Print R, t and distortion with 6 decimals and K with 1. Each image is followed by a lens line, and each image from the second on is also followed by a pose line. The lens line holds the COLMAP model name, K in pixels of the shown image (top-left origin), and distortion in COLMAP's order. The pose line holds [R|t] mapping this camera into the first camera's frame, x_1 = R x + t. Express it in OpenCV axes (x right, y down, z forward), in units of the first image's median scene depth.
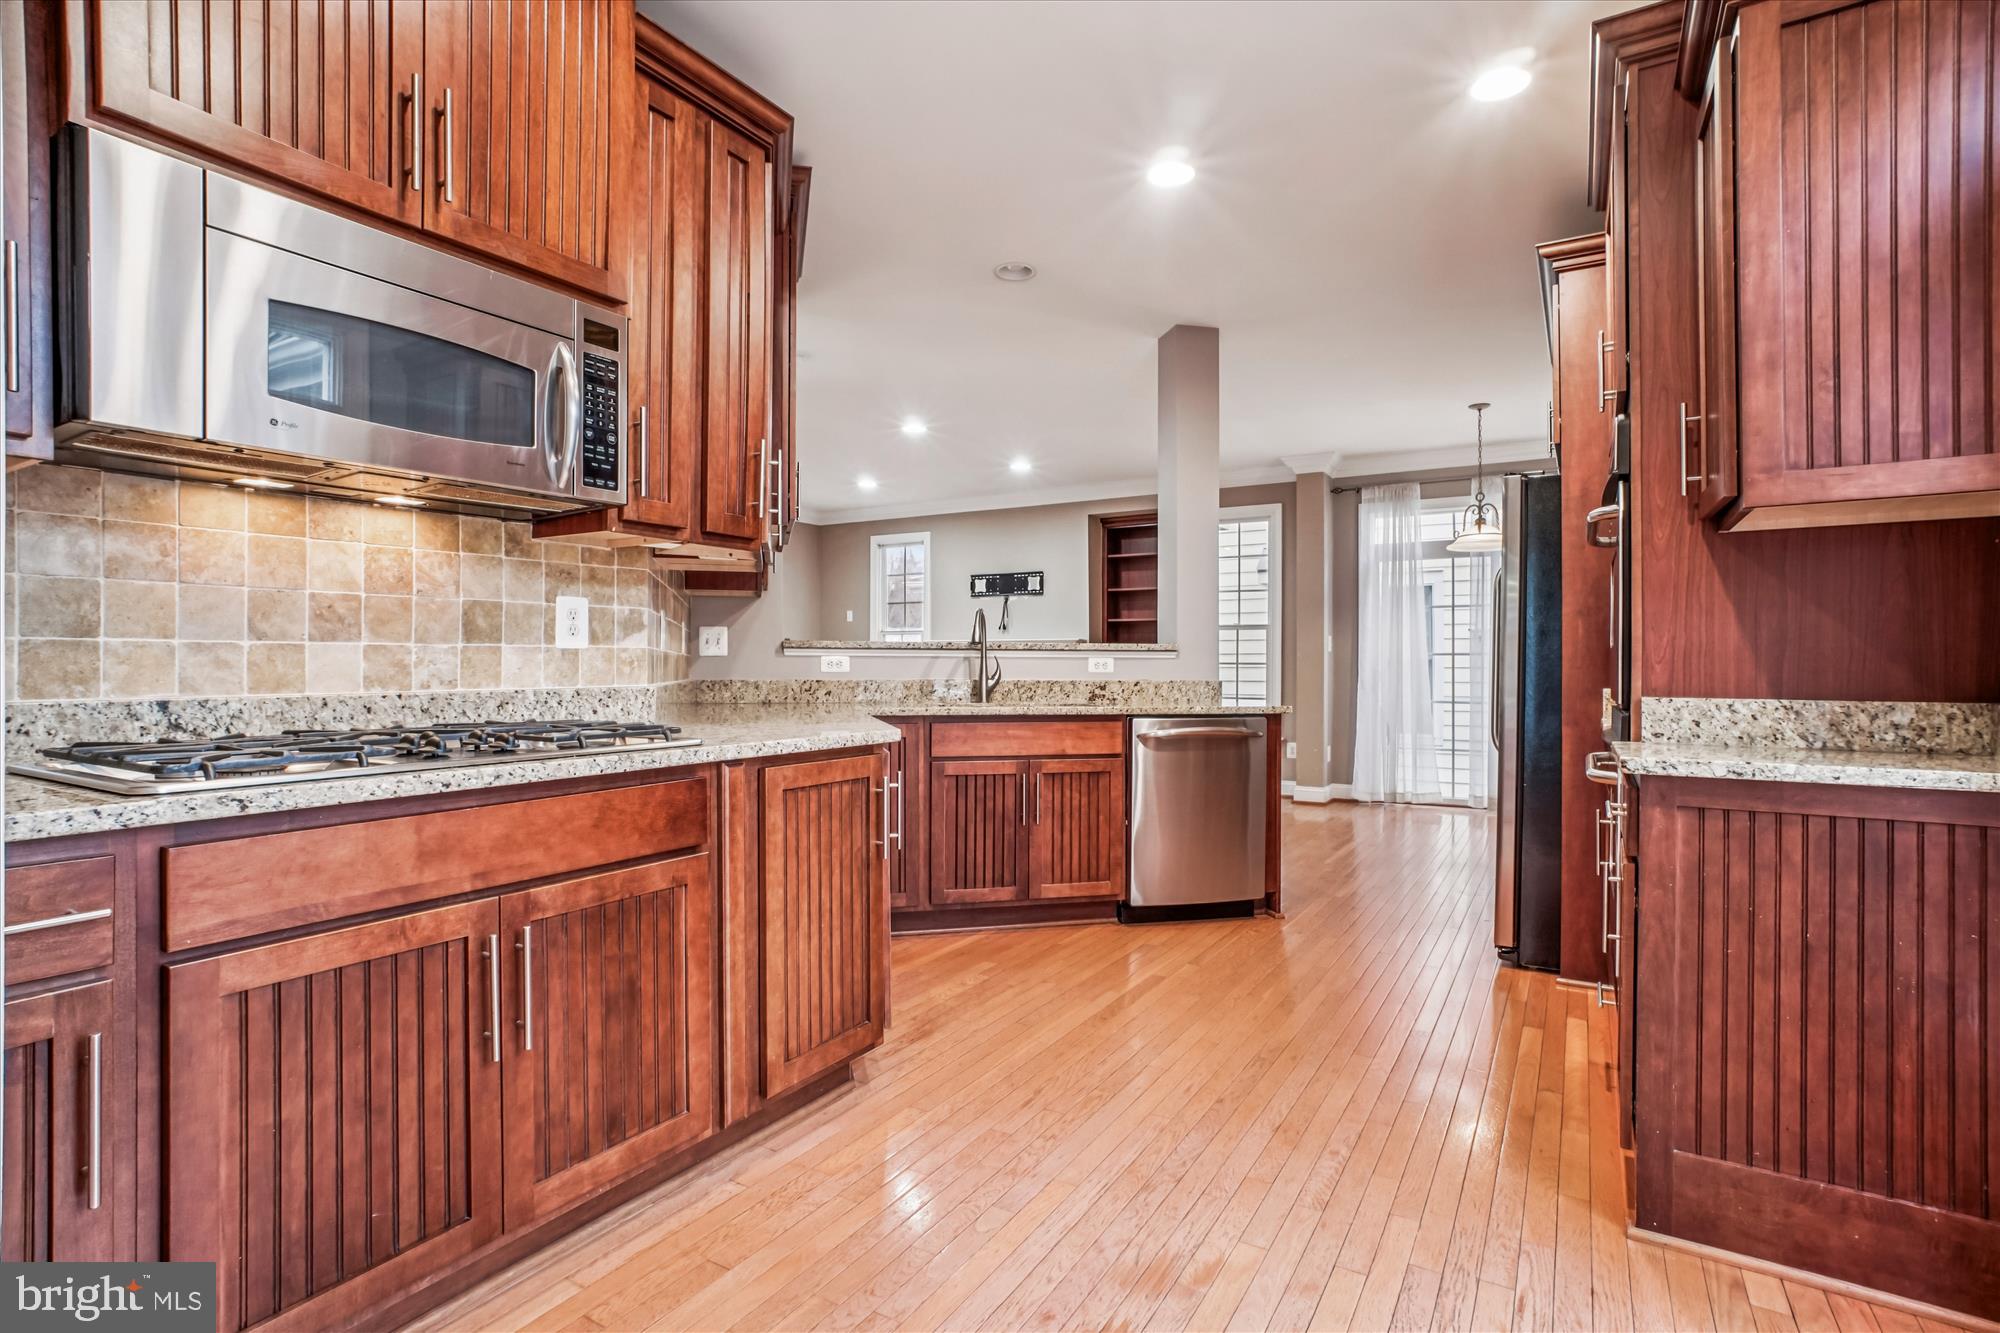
lens RADIAL K [[983.4, 0, 1000.0], [0, 983.4, 666.5], [0, 0, 1]] dist [-0.038696, 0.000155]
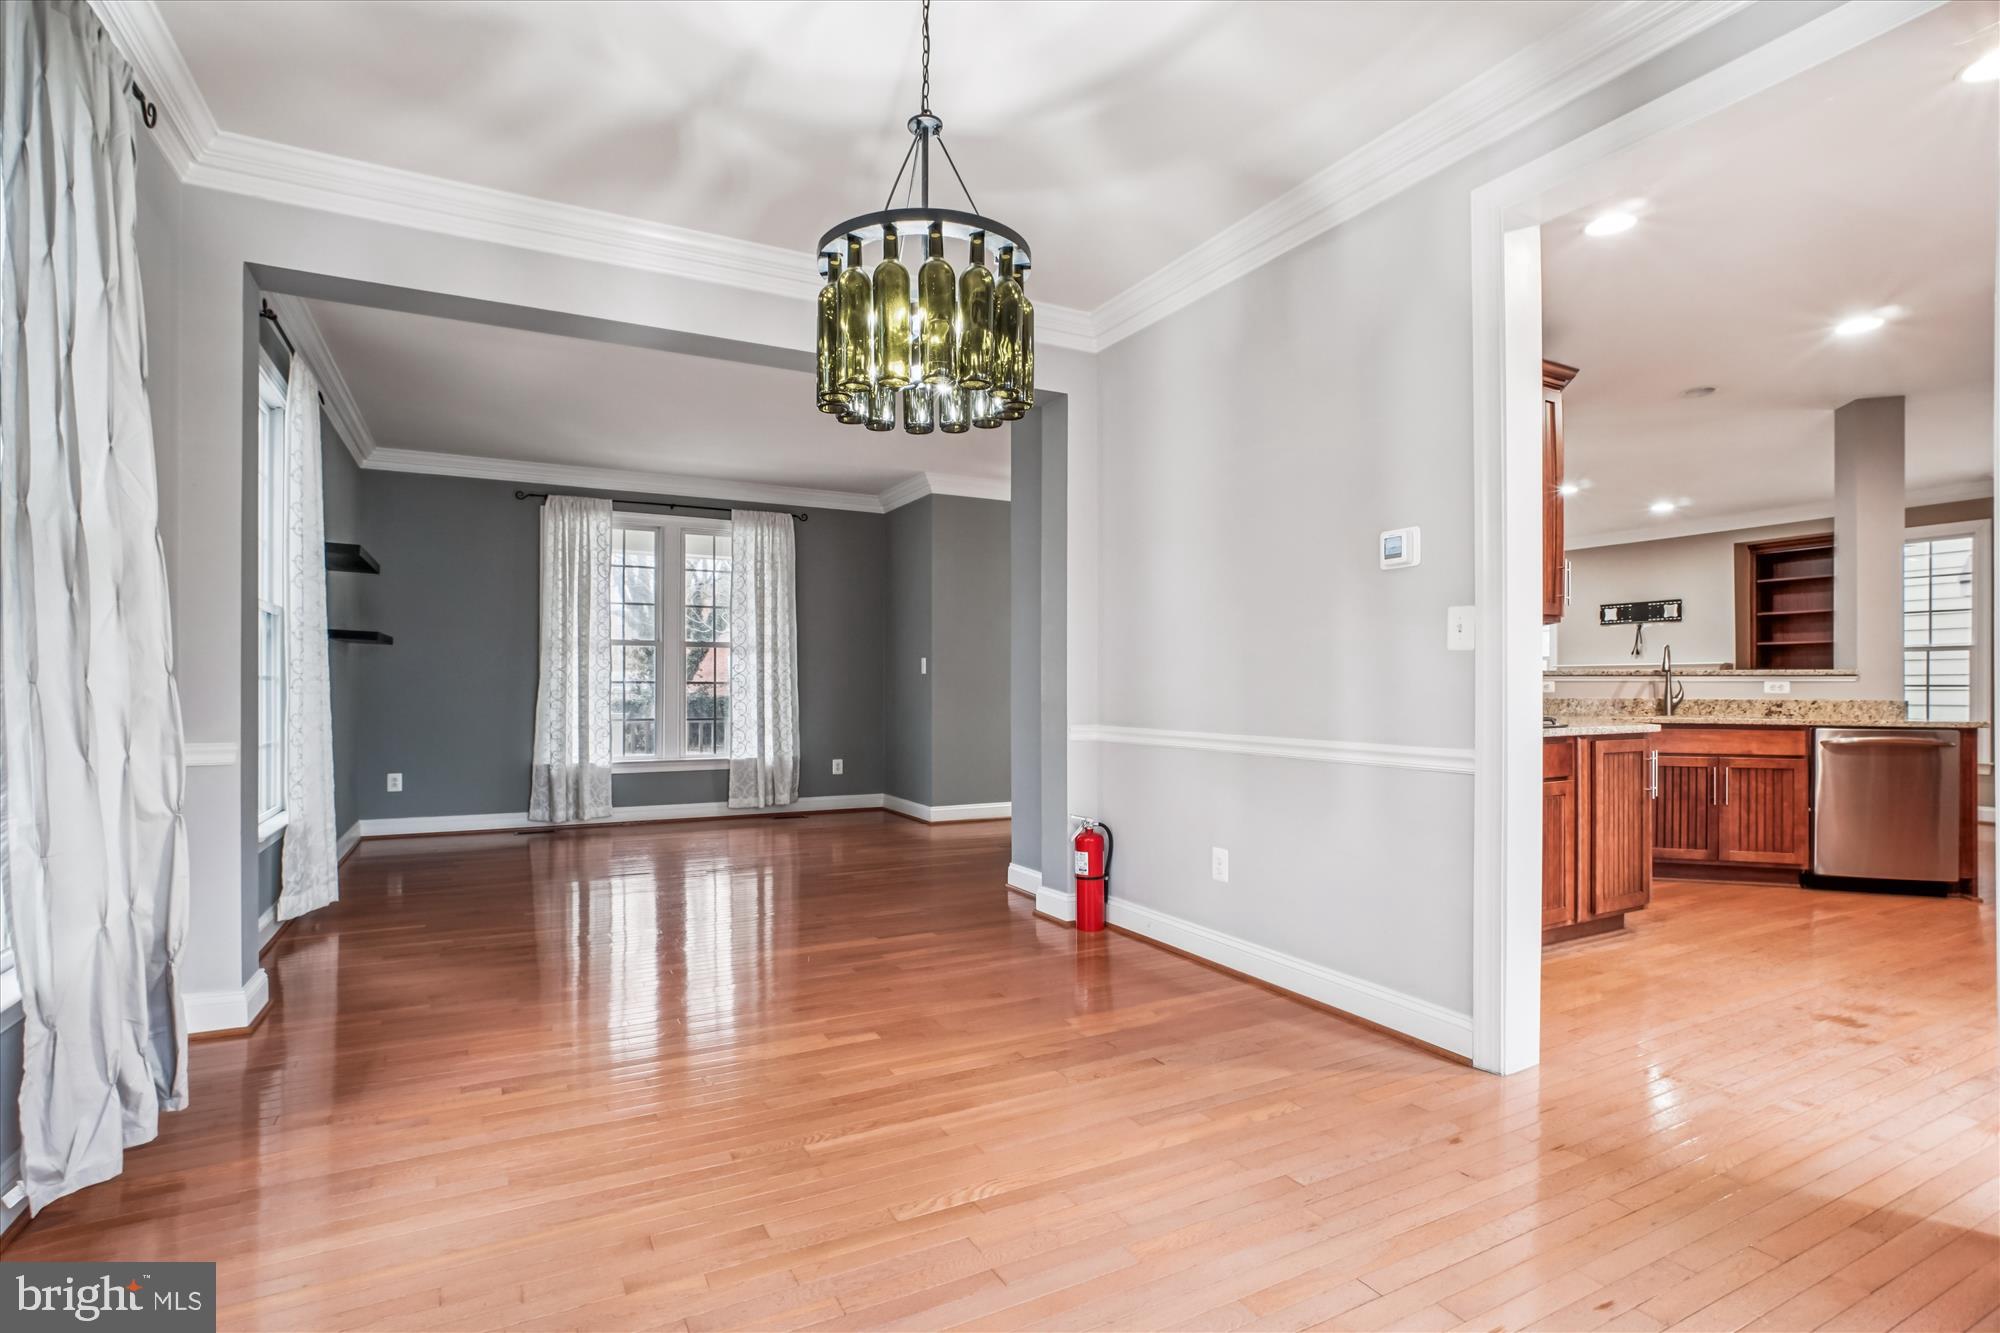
lens RADIAL K [[958.2, 0, 1001.8], [0, 958.2, 687.5], [0, 0, 1]] dist [-0.037401, 0.019685]
pose [[0.856623, -0.003069, -0.515933, -0.134717], [0.001849, 0.999994, -0.002878, 0.000813], [0.515939, 0.001512, 0.856624, -0.577878]]
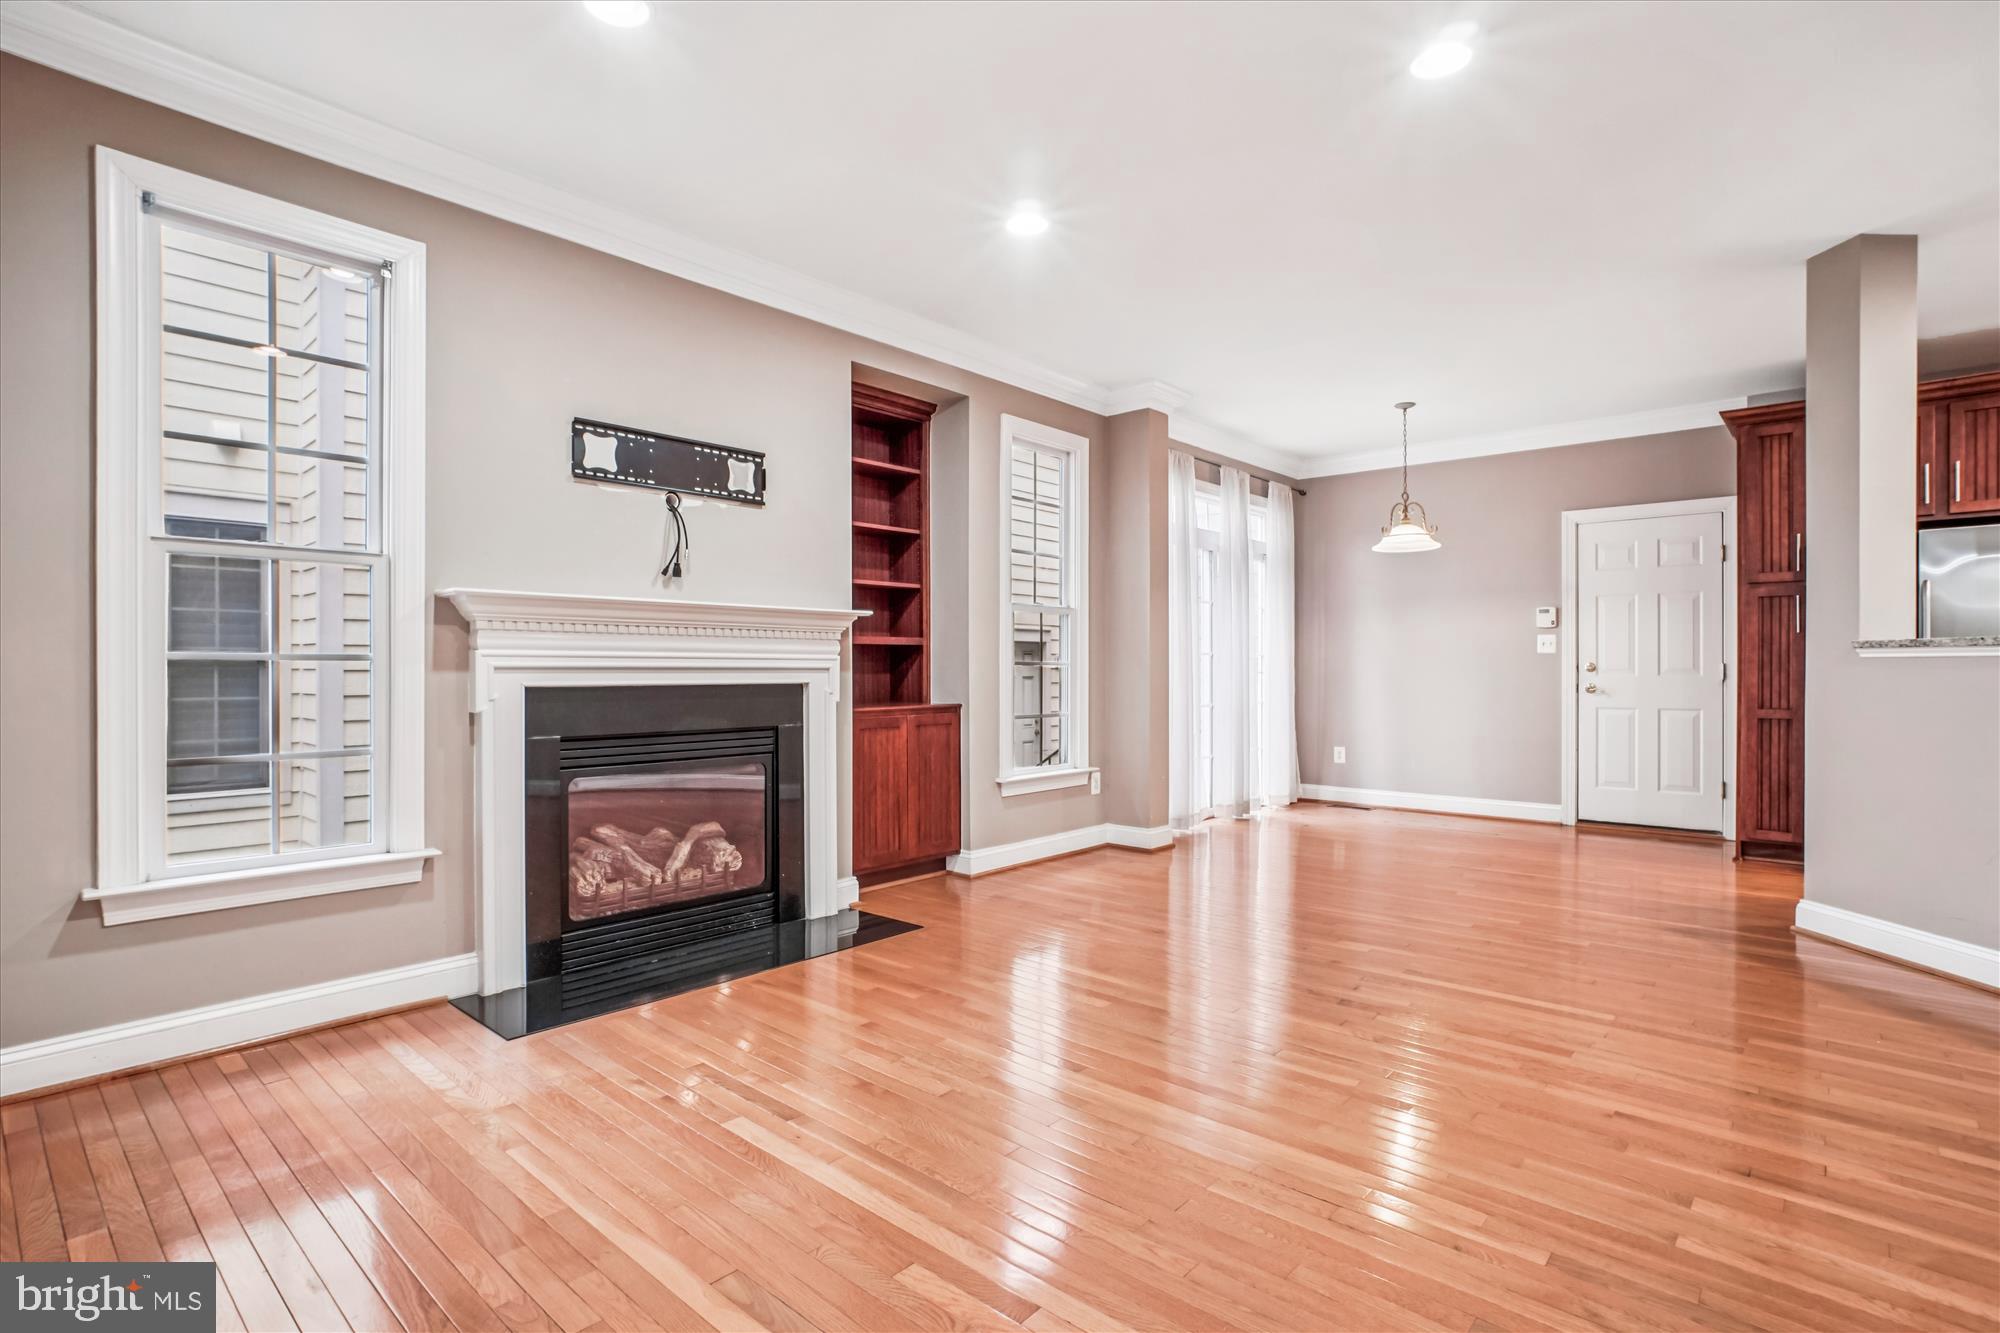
lens RADIAL K [[983.4, 0, 1000.0], [0, 983.4, 666.5], [0, 0, 1]] dist [-0.038696, 0.000155]
pose [[0.196439, 0.003177, 0.980511, -0.839049], [-0.002763, 0.999993, -0.002687, 0.000217], [-0.980512, -0.002181, 0.196446, 1.840936]]
